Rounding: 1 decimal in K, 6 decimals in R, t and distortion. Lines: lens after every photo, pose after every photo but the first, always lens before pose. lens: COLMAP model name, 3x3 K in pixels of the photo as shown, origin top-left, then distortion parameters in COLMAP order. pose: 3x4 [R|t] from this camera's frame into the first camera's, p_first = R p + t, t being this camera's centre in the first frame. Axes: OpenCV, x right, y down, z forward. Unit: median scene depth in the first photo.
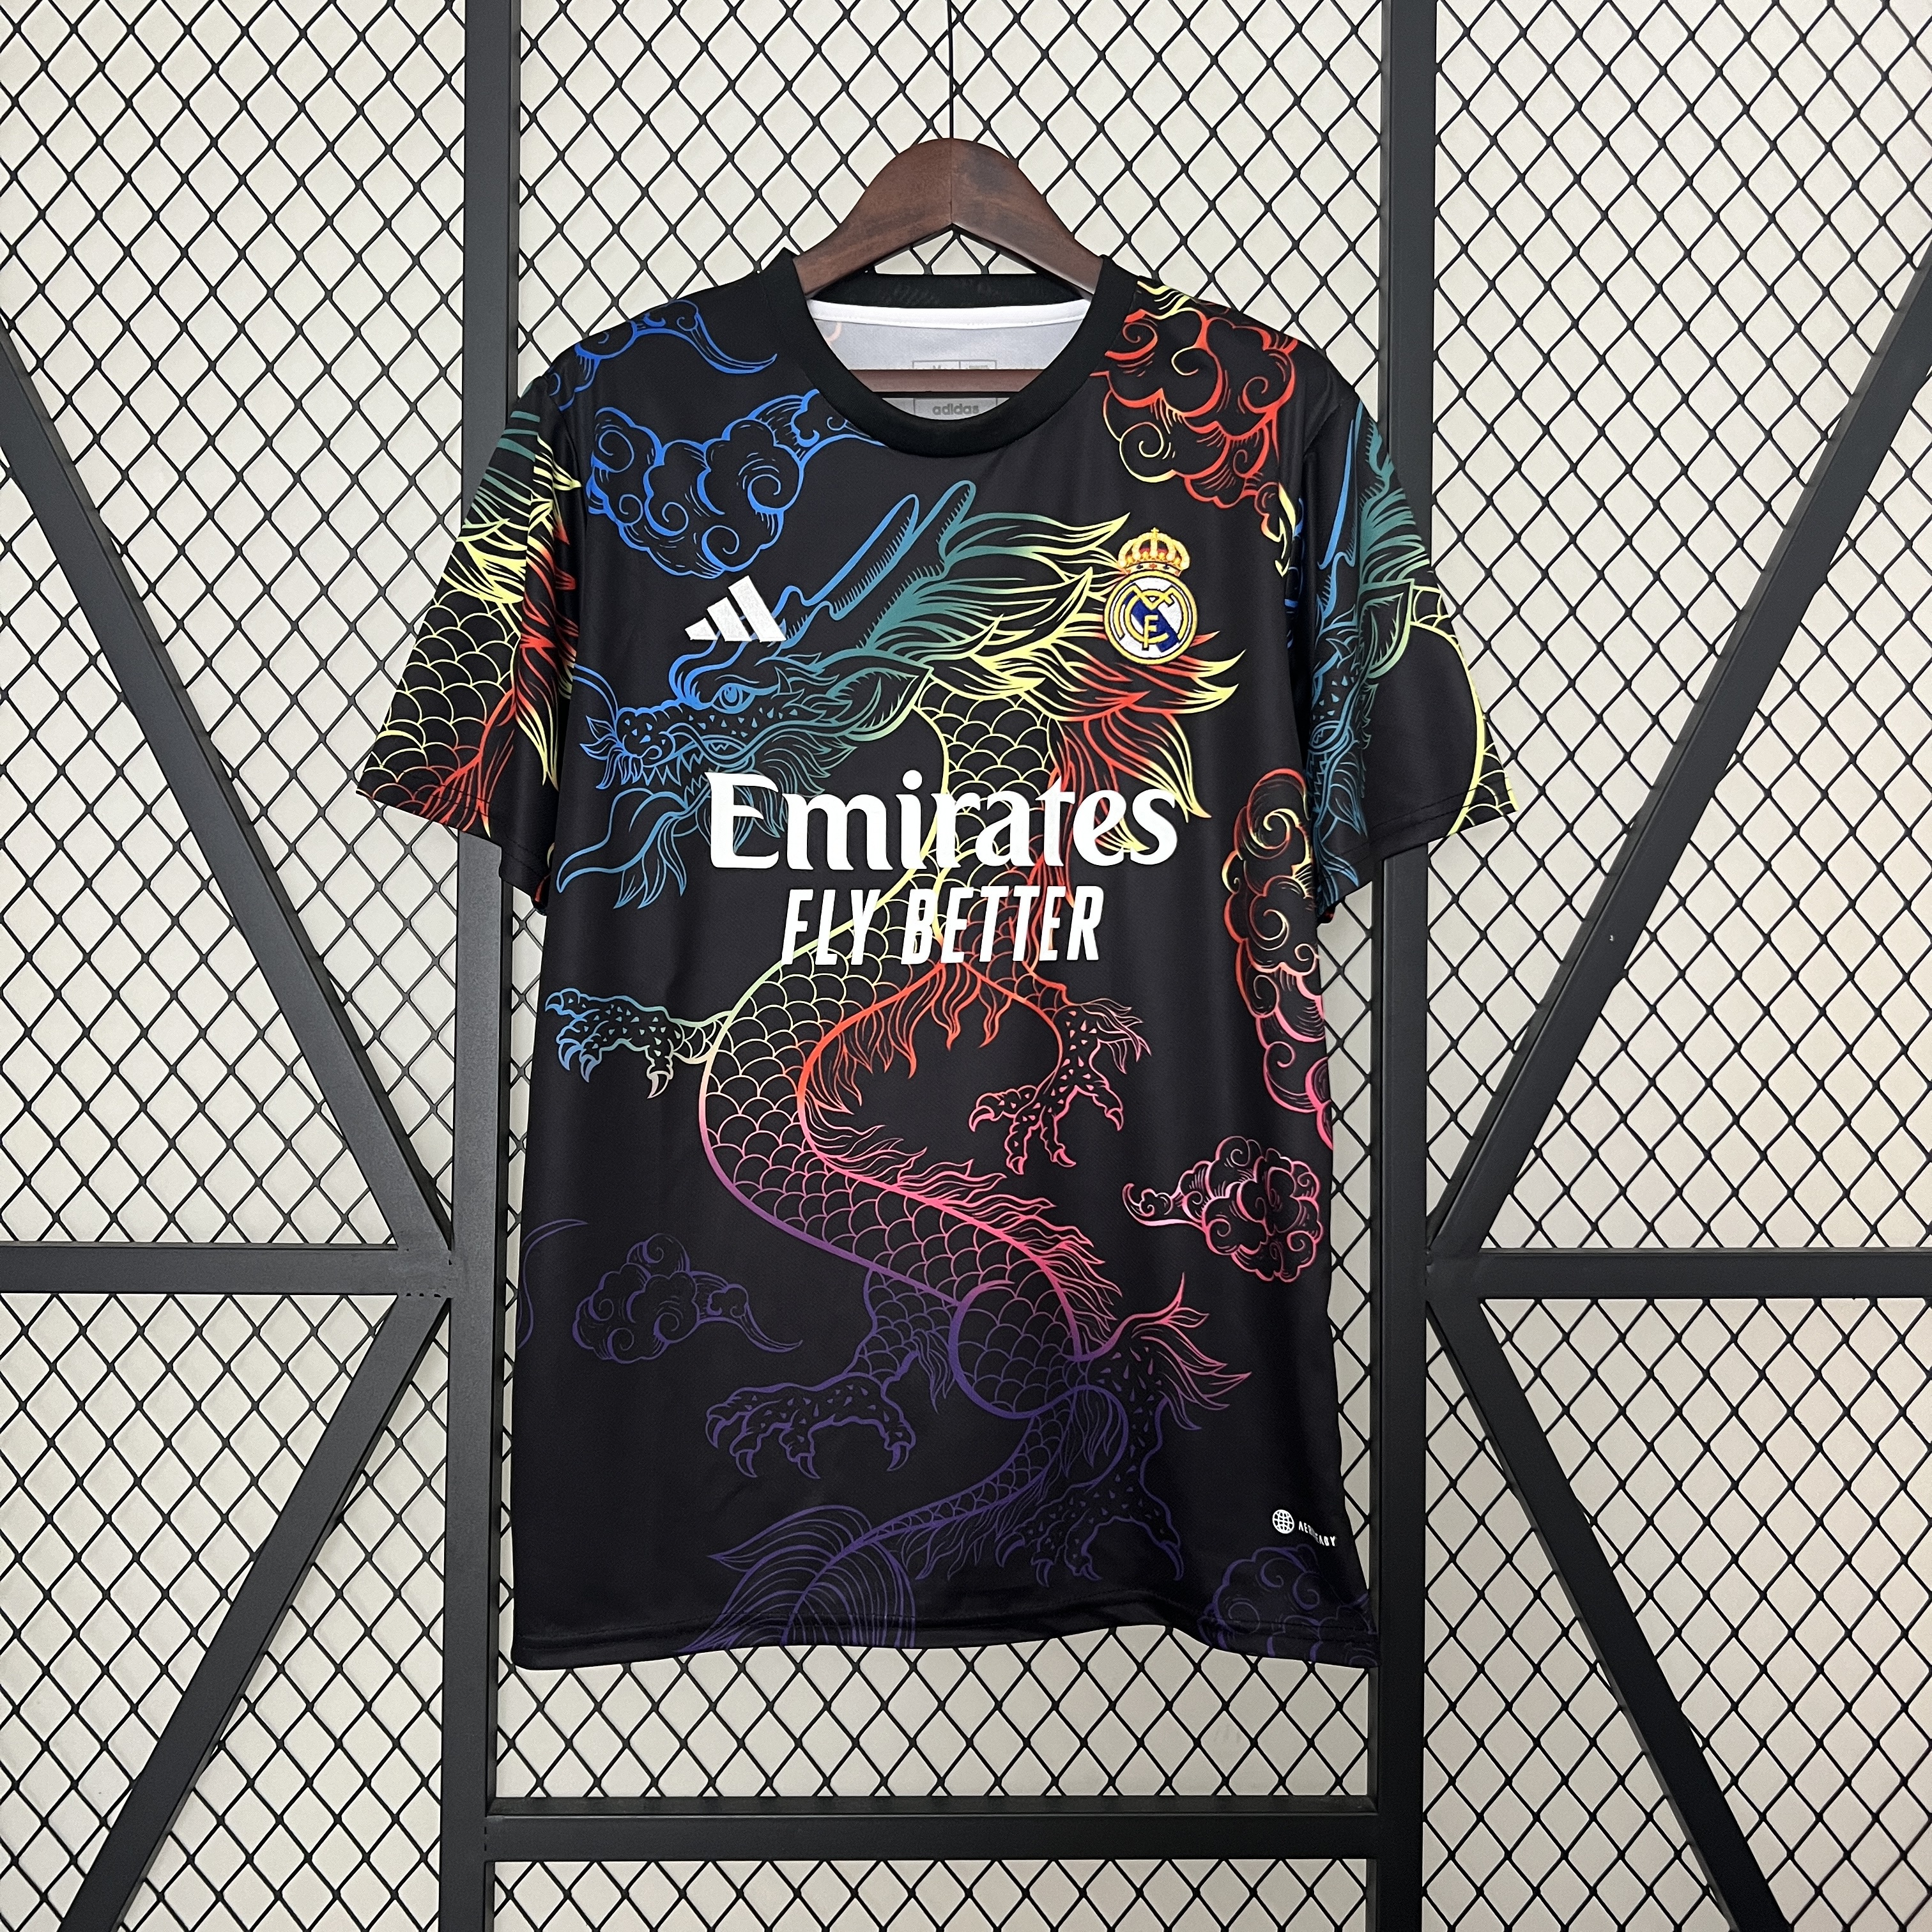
lens RADIAL K [[1861.5, 0, 962.9], [0, 1861.5, 988.0], [0, 0, 1]] dist [0.168863, -0.517399]
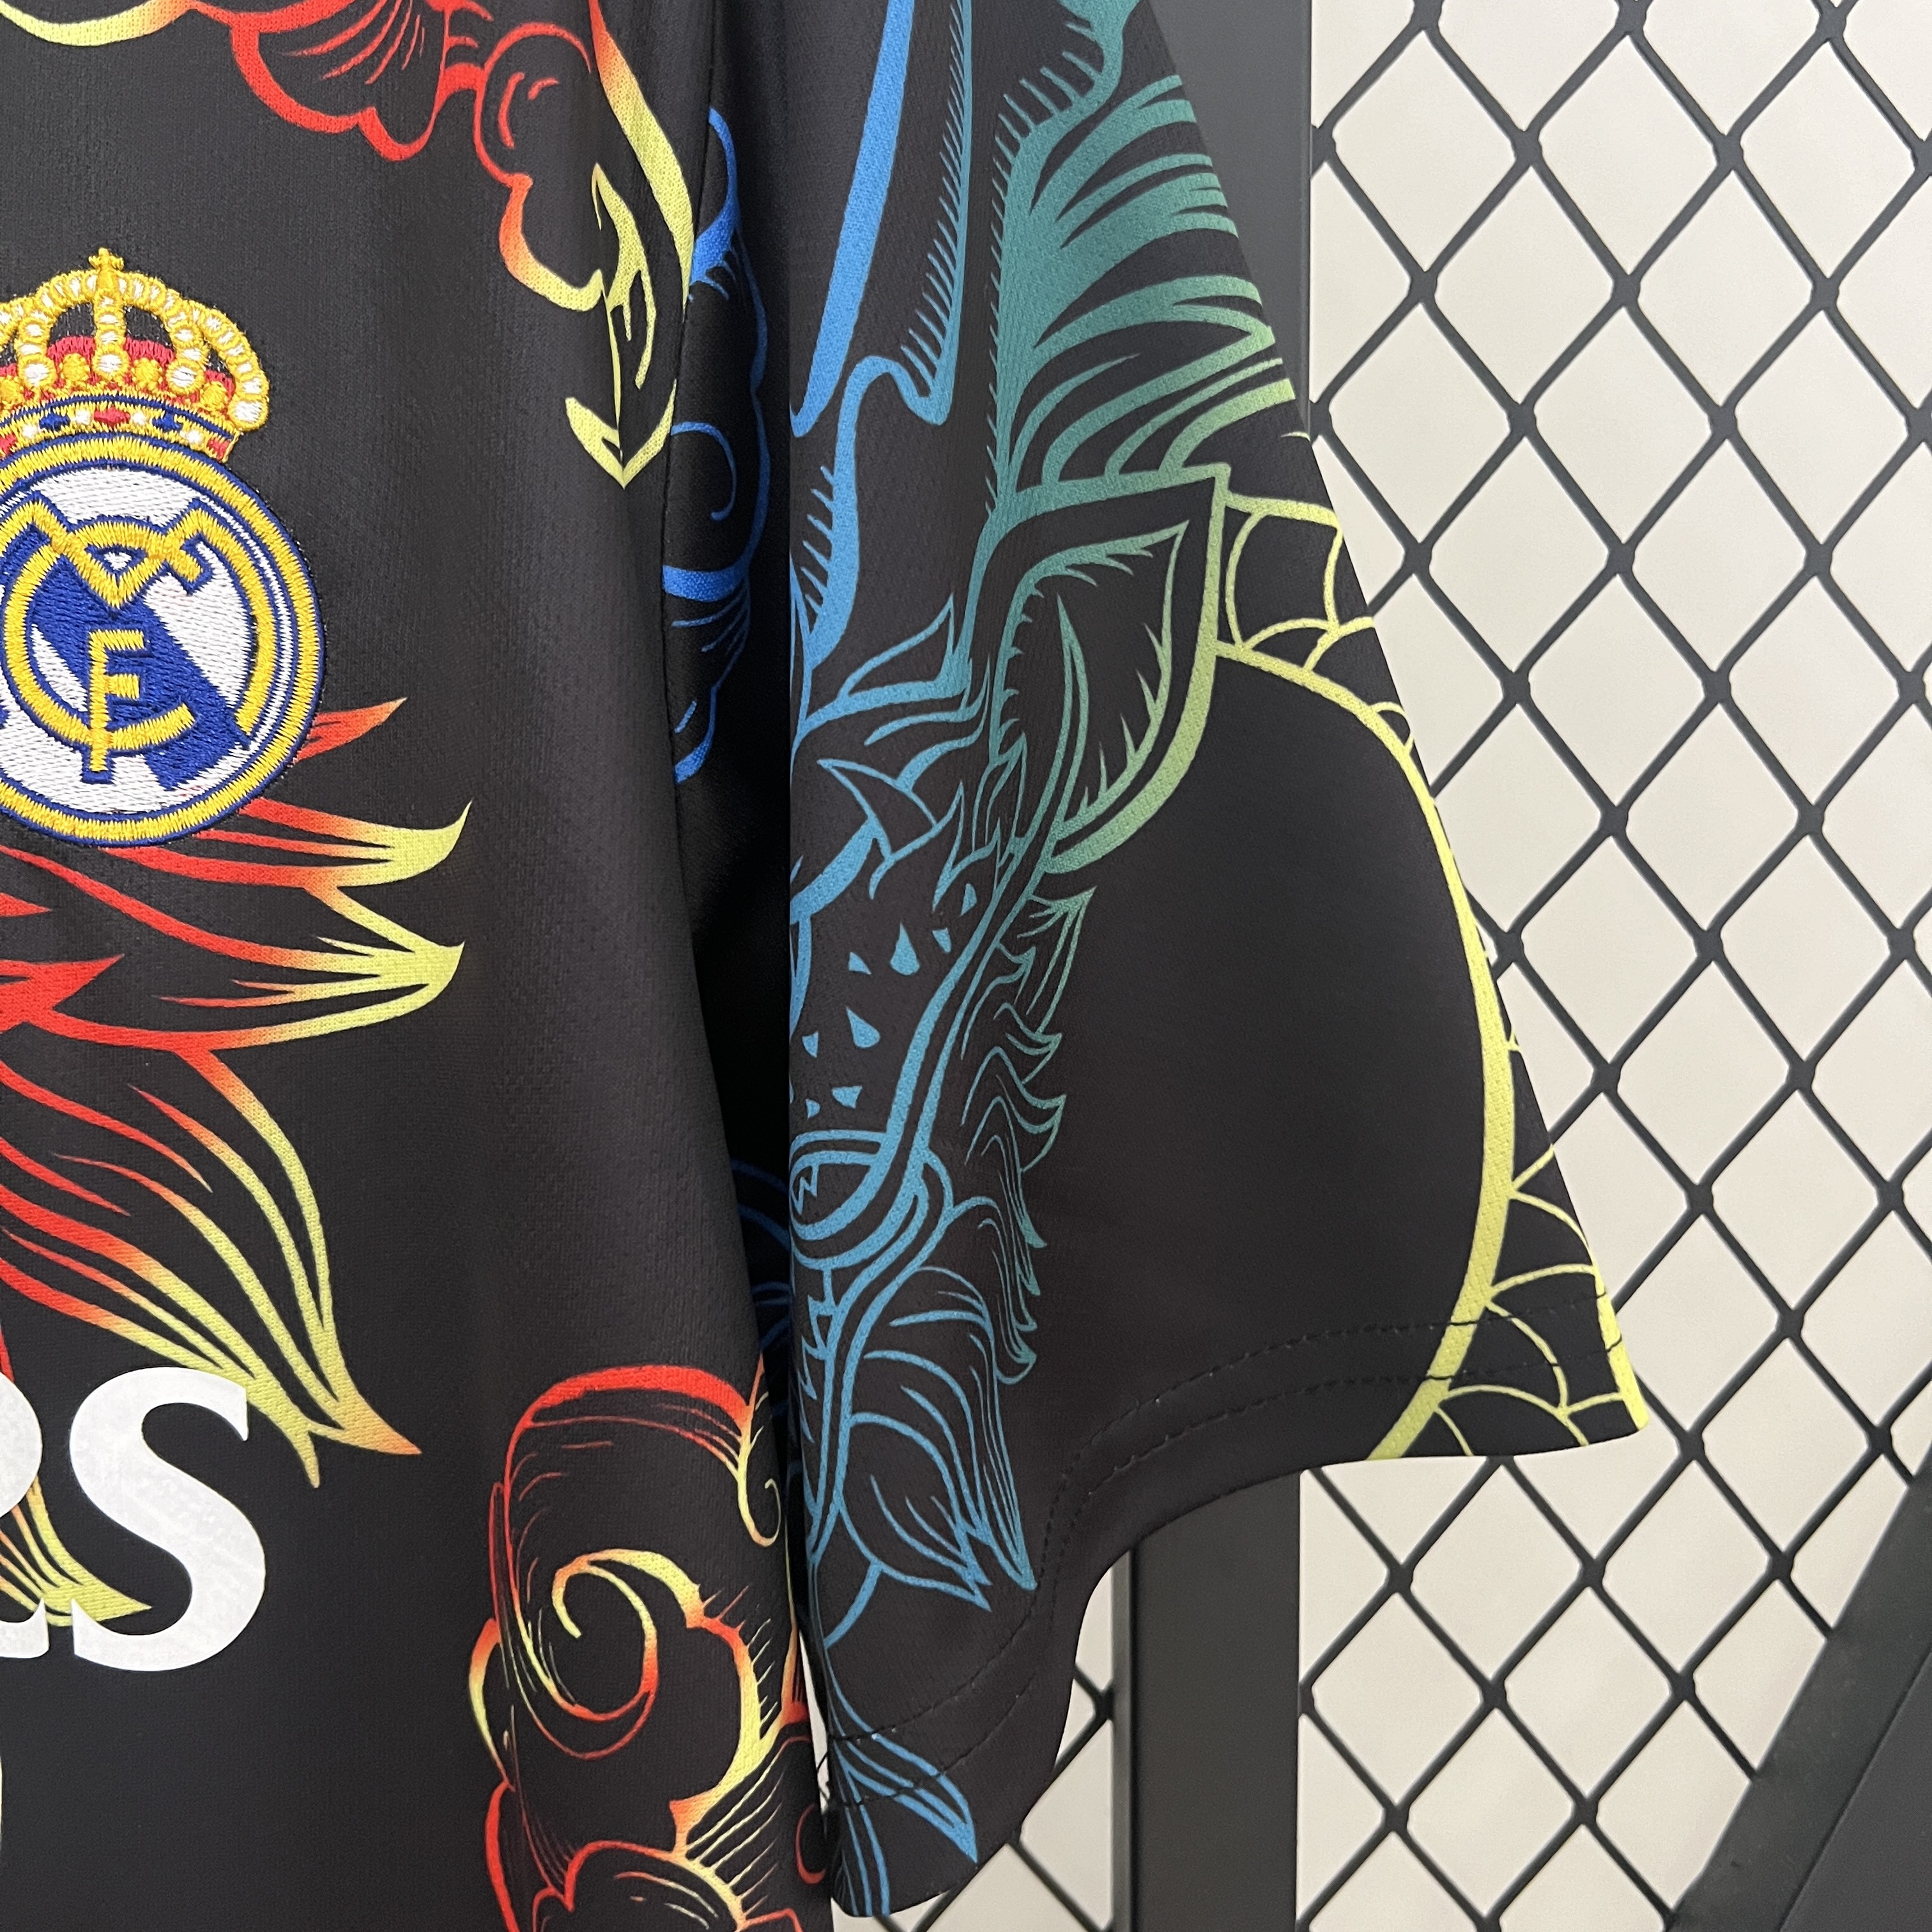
lens RADIAL K [[1929.7, 0, 966.0], [0, 1929.7, 966.0], [0, 0, 1]] dist [-0.005927, 0.015123]
pose [[0.999372, -0.019022, 0.029888, 0.198410], [0.016108, 0.995356, 0.094901, -0.178282], [-0.031555, -0.094360, 0.995038, 0.753515]]
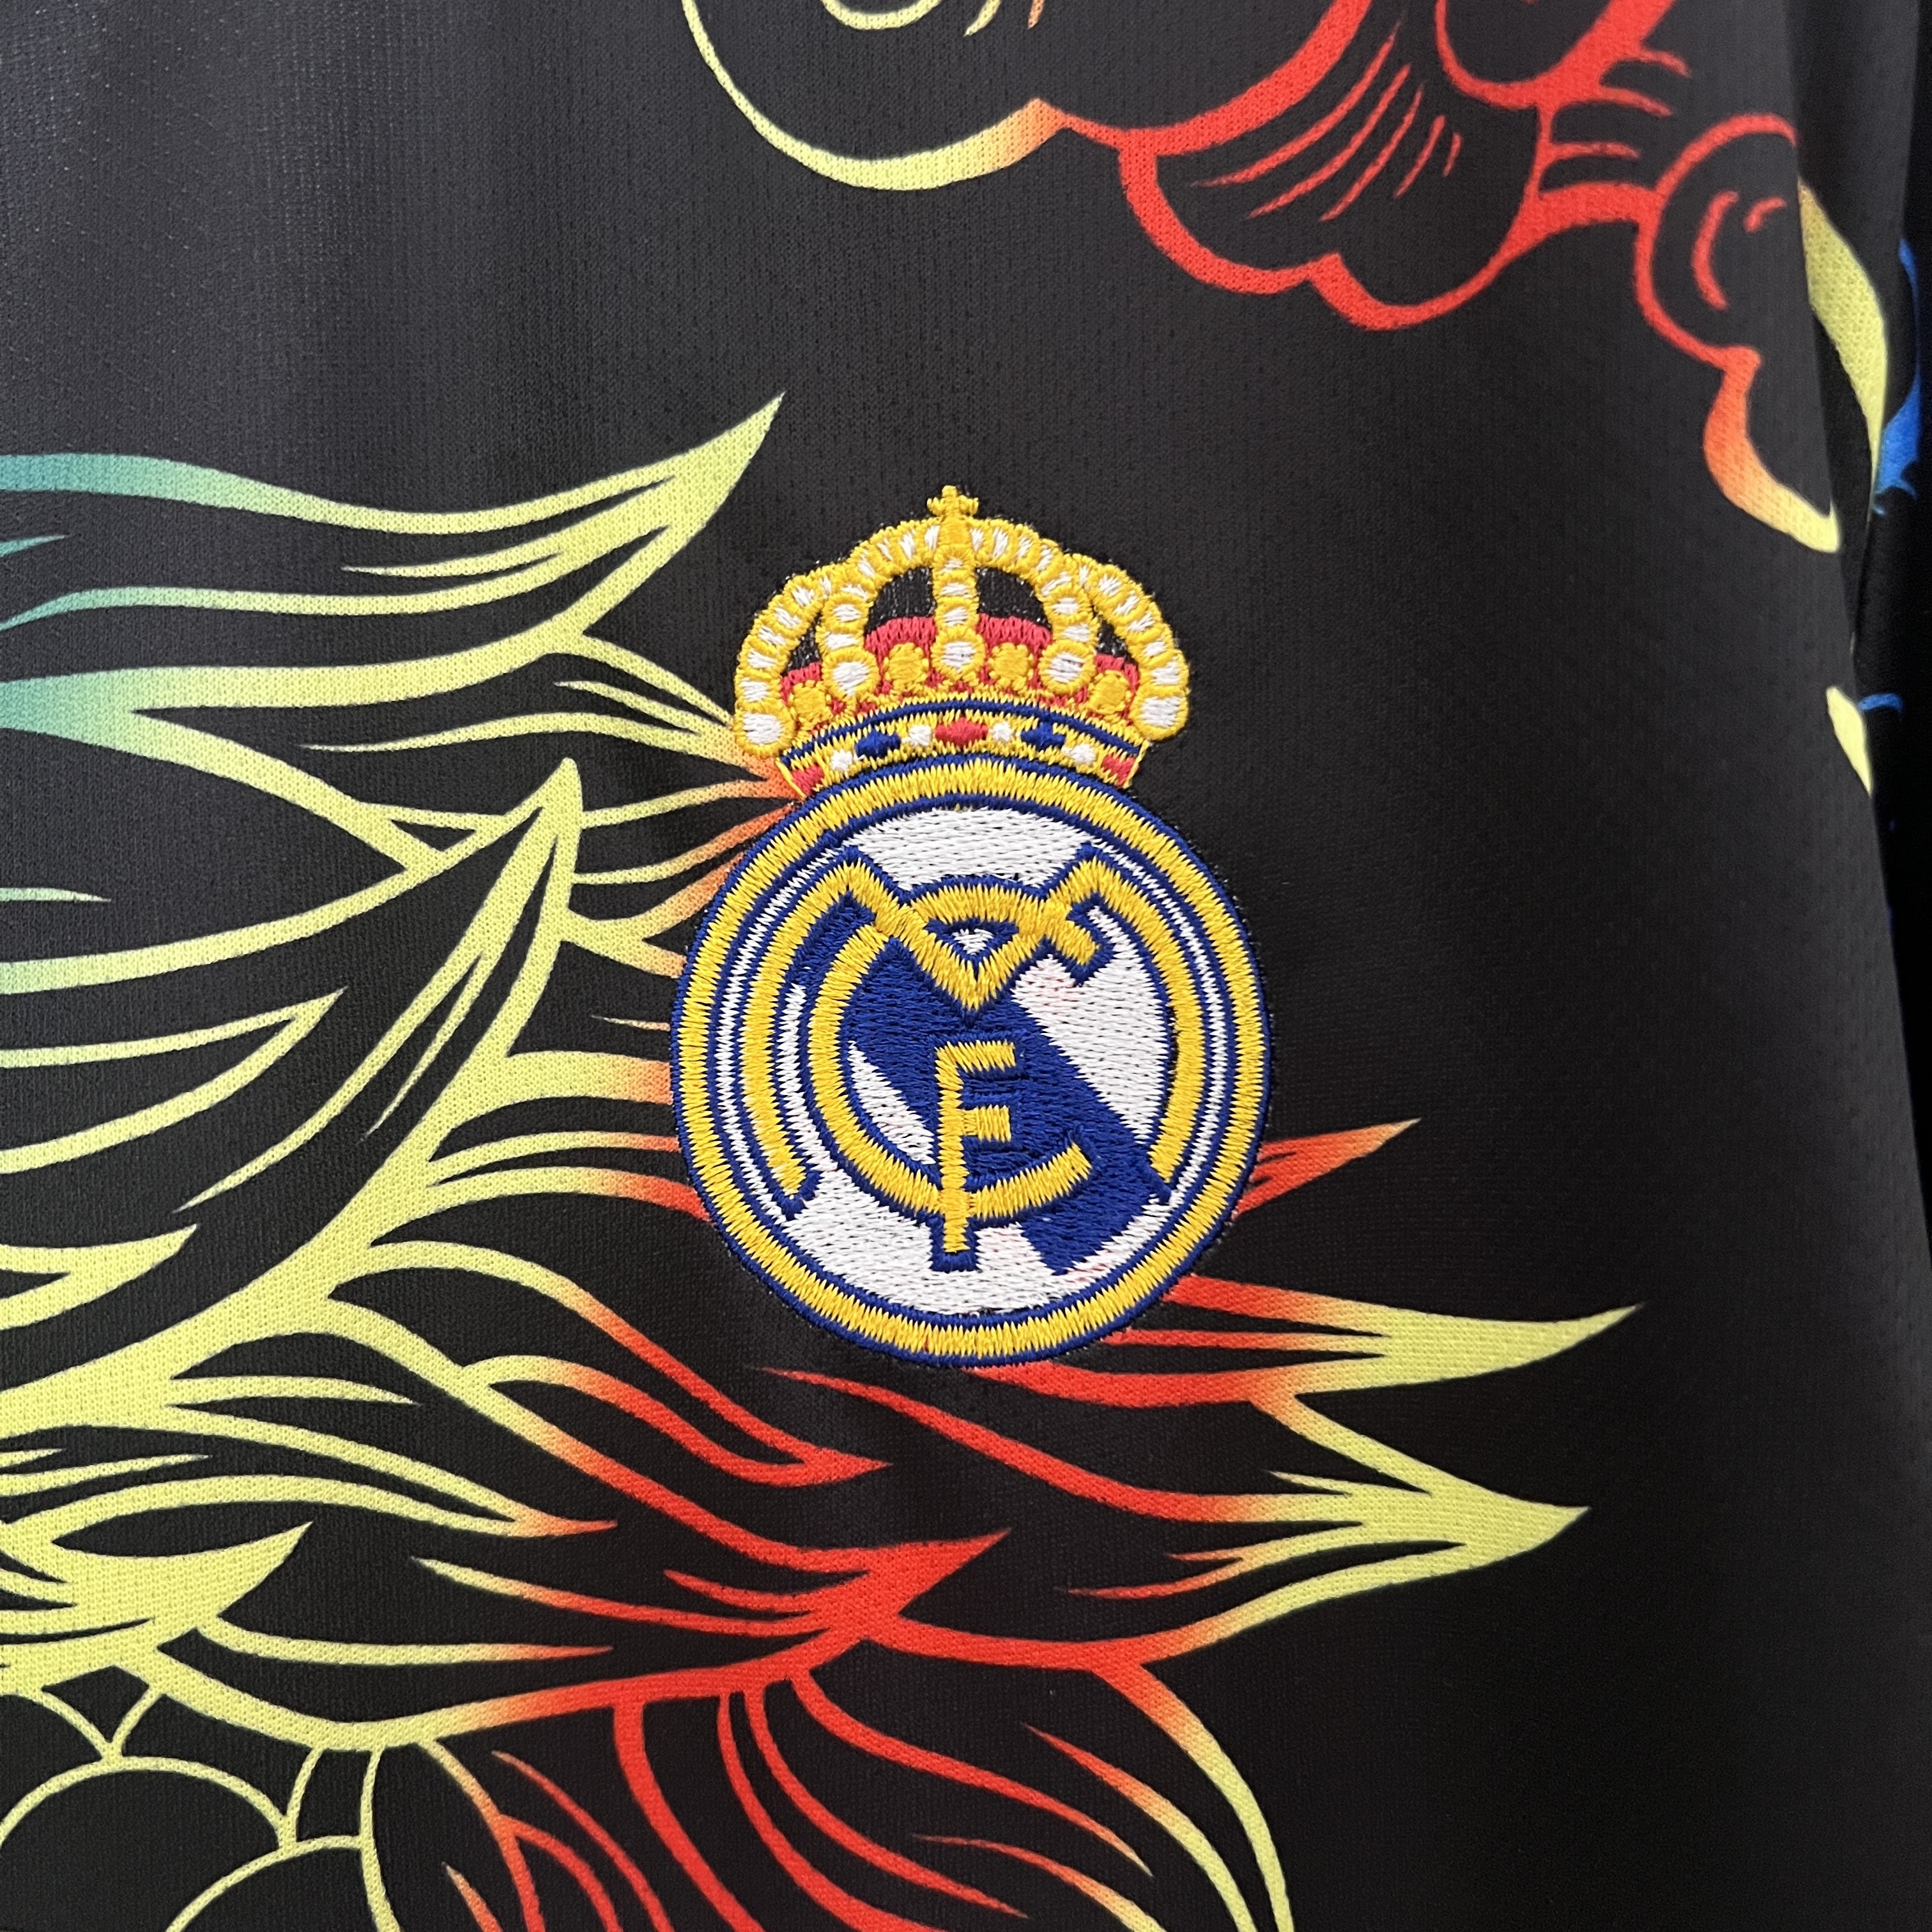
lens RADIAL K [[1861.5, 0, 962.9], [0, 1861.5, 988.0], [0, 0, 1]] dist [0.168863, -0.517399]
pose [[0.996289, -0.077811, 0.036800, 0.094123], [0.075870, 0.995788, 0.051479, -0.211597], [-0.040651, -0.048496, 0.997996, 0.843358]]
